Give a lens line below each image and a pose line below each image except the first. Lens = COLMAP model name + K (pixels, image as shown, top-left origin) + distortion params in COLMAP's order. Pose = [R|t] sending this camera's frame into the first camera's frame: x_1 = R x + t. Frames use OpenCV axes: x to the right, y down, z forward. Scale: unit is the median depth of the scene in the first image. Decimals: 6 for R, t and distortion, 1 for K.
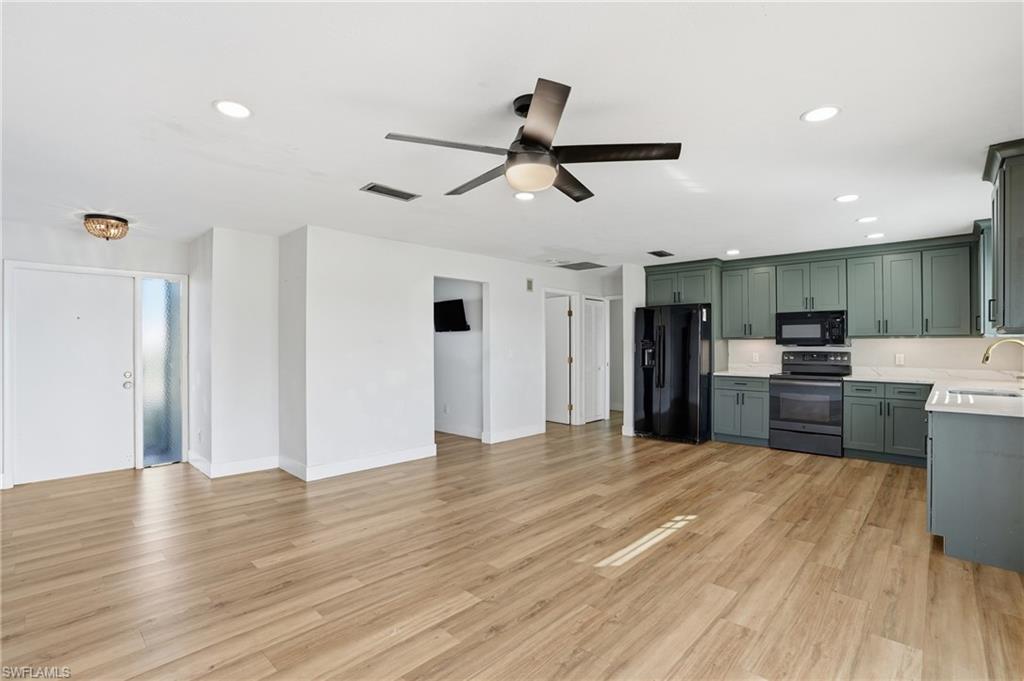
lens RADIAL K [[474.6, 0, 508.0], [0, 474.6, 339.7], [0, 0, 1]] dist [-0.073885, 0.029508]
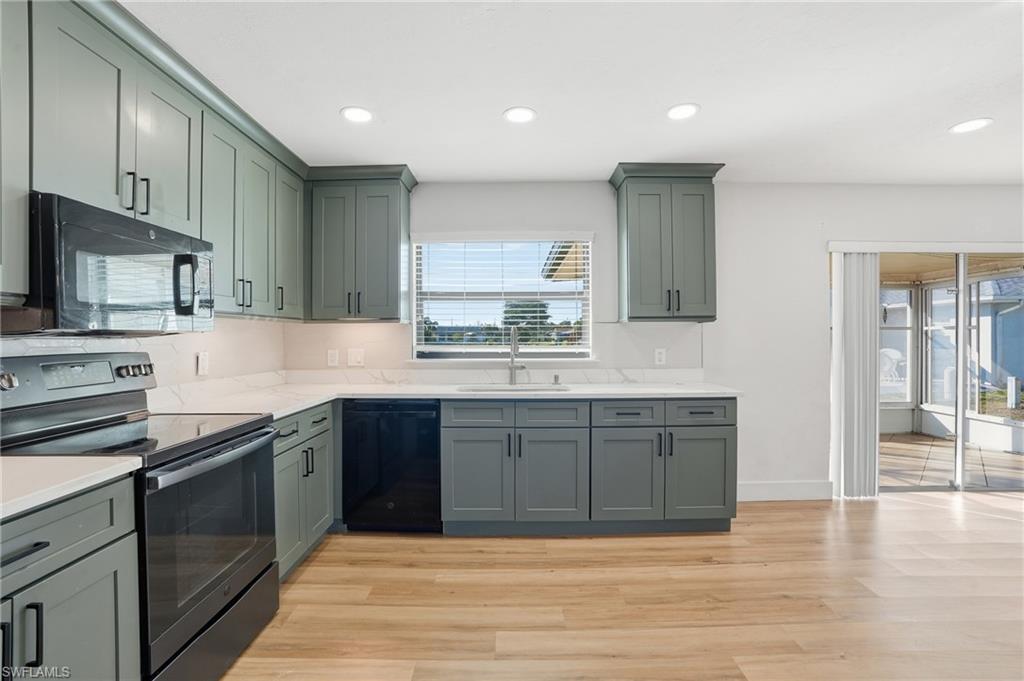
lens RADIAL K [[474.6, 0, 508.0], [0, 474.6, 339.7], [0, 0, 1]] dist [-0.073885, 0.029508]
pose [[-0.696550, -0.003107, 0.717502, 0.420995], [-0.003290, 0.999994, 0.001137, 0.023426], [-0.717501, -0.001568, -0.696556, 1.610907]]
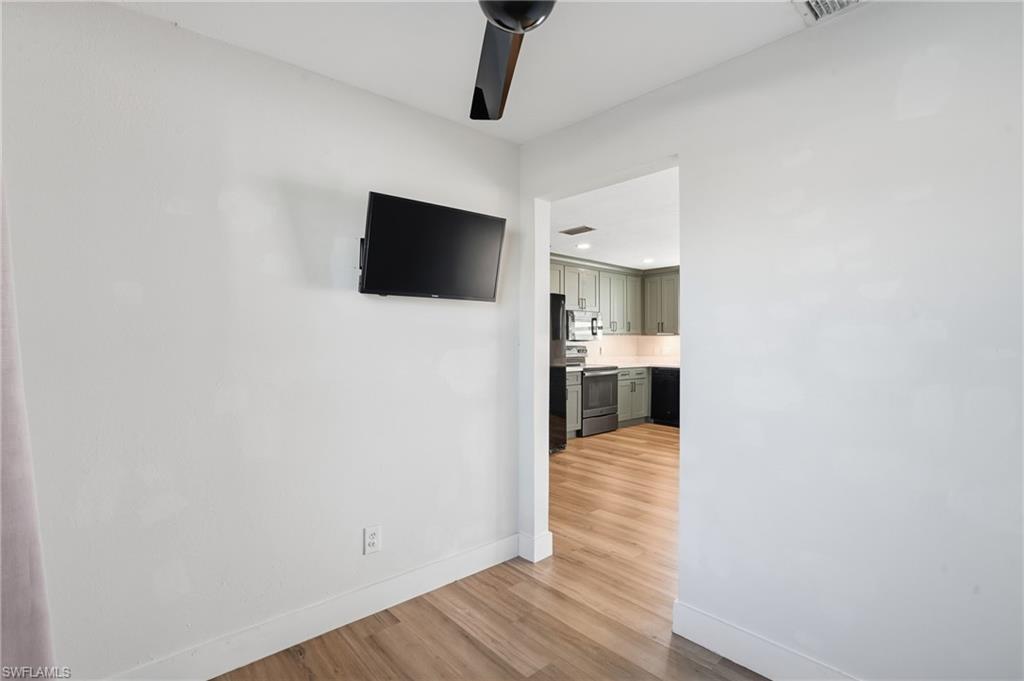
lens RADIAL K [[484.8, 0, 506.9], [0, 484.8, 339.4], [0, 0, 1]] dist [-0.078125, 0.030906]
pose [[0.079872, 0.004146, 0.996797, -0.873040], [-0.009463, 0.999949, -0.003401, 0.023364], [-0.996760, -0.009161, 0.079907, 1.700572]]
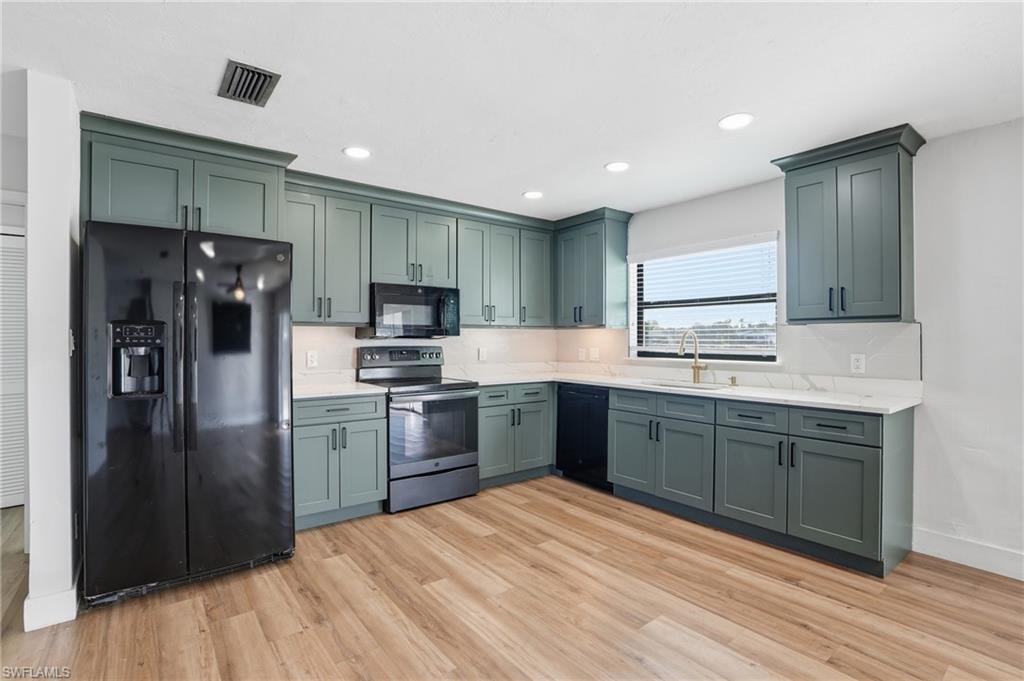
lens RADIAL K [[484.8, 0, 506.9], [0, 484.8, 339.4], [0, 0, 1]] dist [-0.078125, 0.030906]
pose [[0.150078, -0.000384, 0.988674, -0.008231], [-0.009579, 0.999952, 0.001843, 0.020437], [-0.988628, -0.009747, 0.150068, 1.199048]]
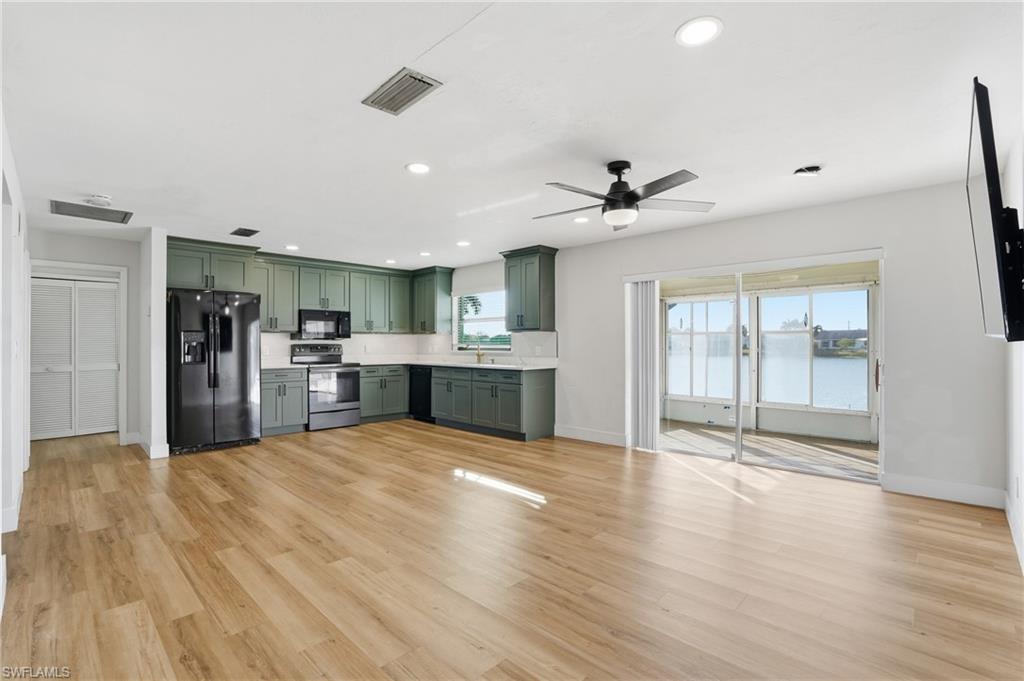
lens RADIAL K [[474.6, 0, 508.0], [0, 474.6, 339.7], [0, 0, 1]] dist [-0.073885, 0.029508]
pose [[0.008405, 0.009496, 0.999920, -0.857331], [-0.007293, 0.999929, -0.009435, 0.035337], [-0.999938, -0.007213, 0.008473, 0.808841]]
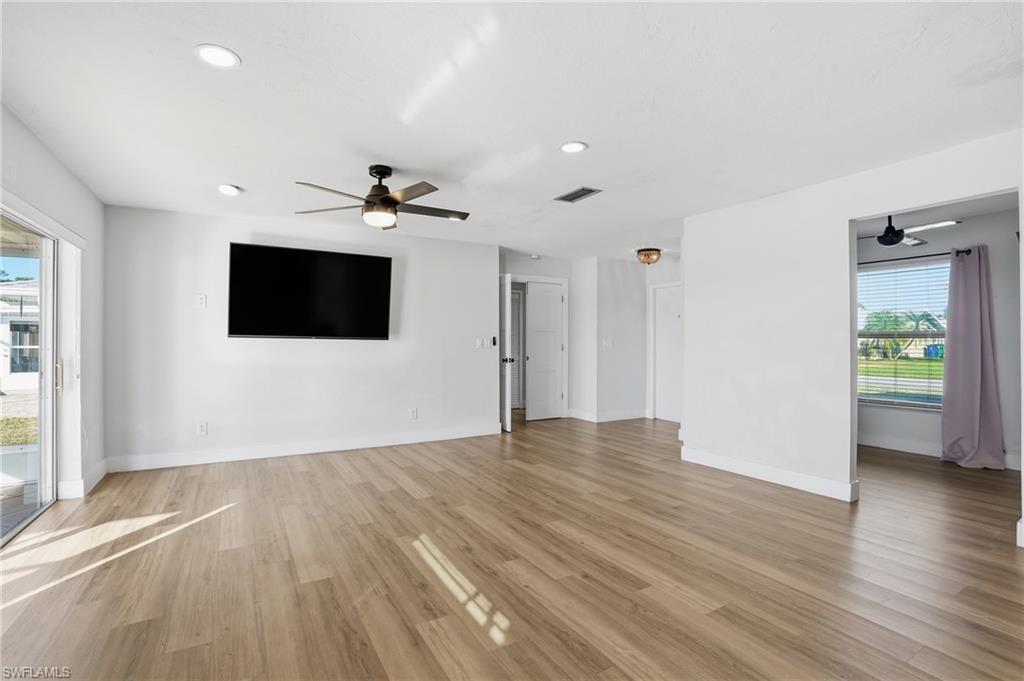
lens RADIAL K [[474.6, 0, 508.0], [0, 474.6, 339.7], [0, 0, 1]] dist [-0.073885, 0.029508]
pose [[-0.271758, -0.003016, -0.962361, 0.851703], [0.009265, 0.999941, -0.005751, 0.038944], [0.962321, -0.010479, -0.271714, 1.098825]]
